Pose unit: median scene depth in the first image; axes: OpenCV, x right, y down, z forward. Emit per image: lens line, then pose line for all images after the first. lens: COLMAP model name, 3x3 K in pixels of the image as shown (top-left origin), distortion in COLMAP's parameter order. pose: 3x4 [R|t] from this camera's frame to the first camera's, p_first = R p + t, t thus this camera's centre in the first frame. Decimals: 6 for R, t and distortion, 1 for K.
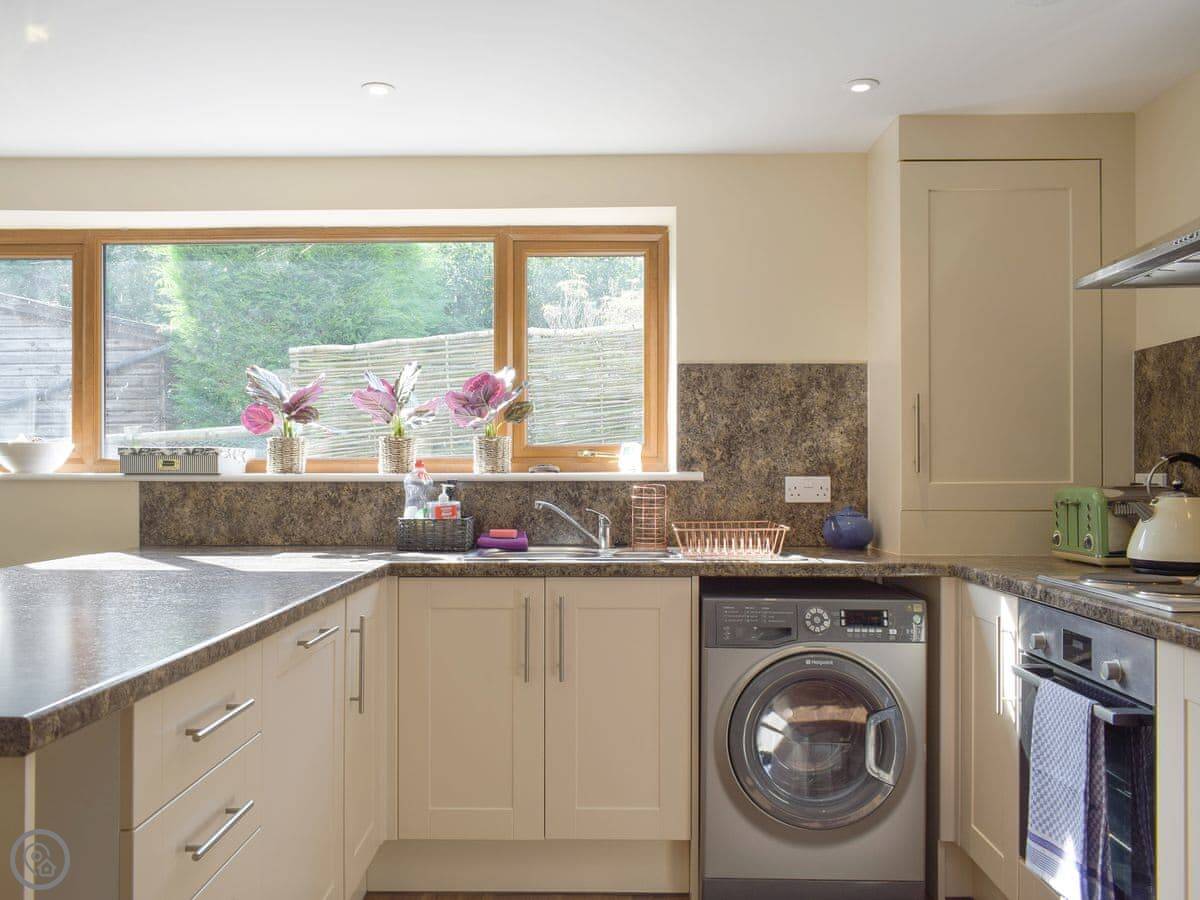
lens RADIAL K [[1053.3, 0, 571.4], [0, 1053.3, 480.6], [0, 0, 1]] dist [0.012098, 0.003419]
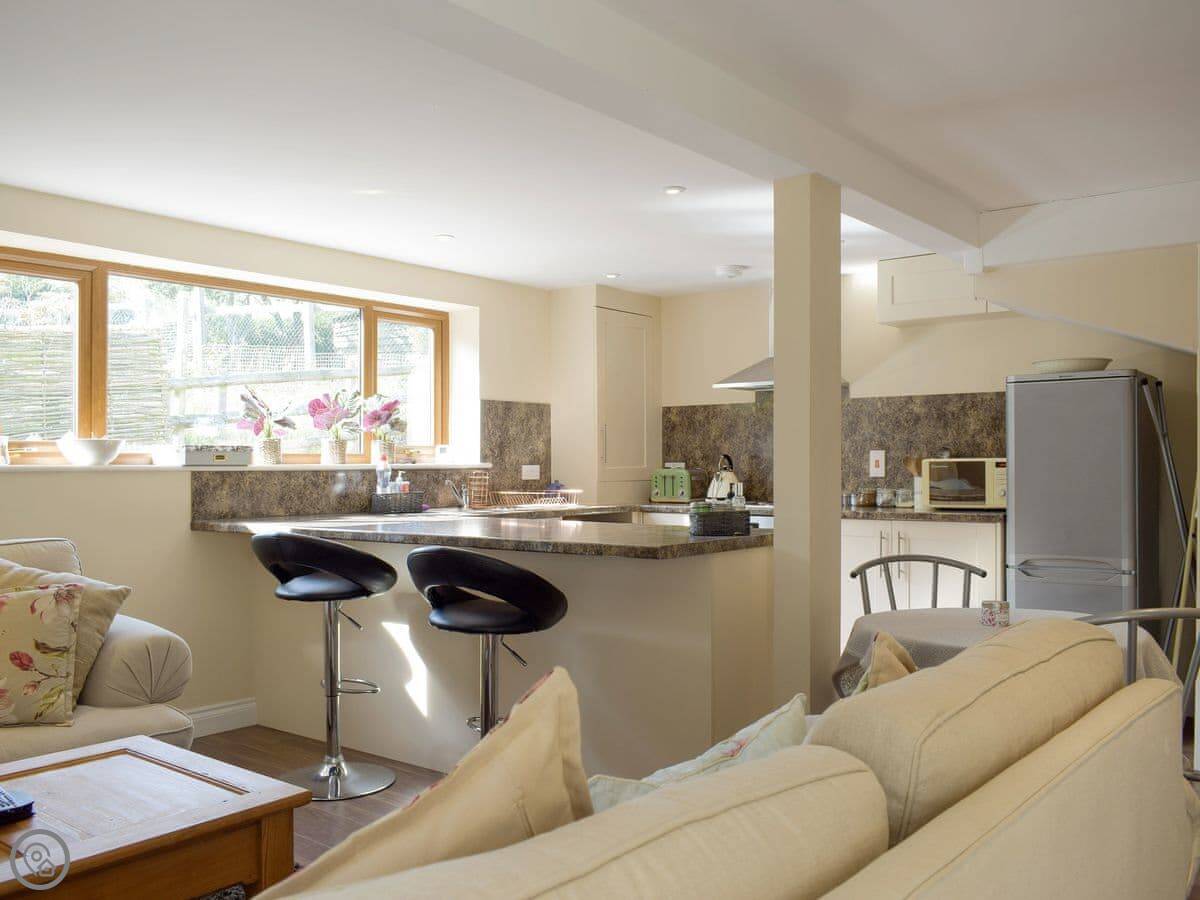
lens RADIAL K [[1053.3, 0, 598.8], [0, 1053.3, 451.4], [0, 0, 1]] dist [0.012098, 0.003419]
pose [[0.599398, 0.006823, 0.800422, -1.145898], [0.009401, 0.999835, -0.015563, 0.001578], [-0.800396, 0.016853, 0.599235, -0.171860]]
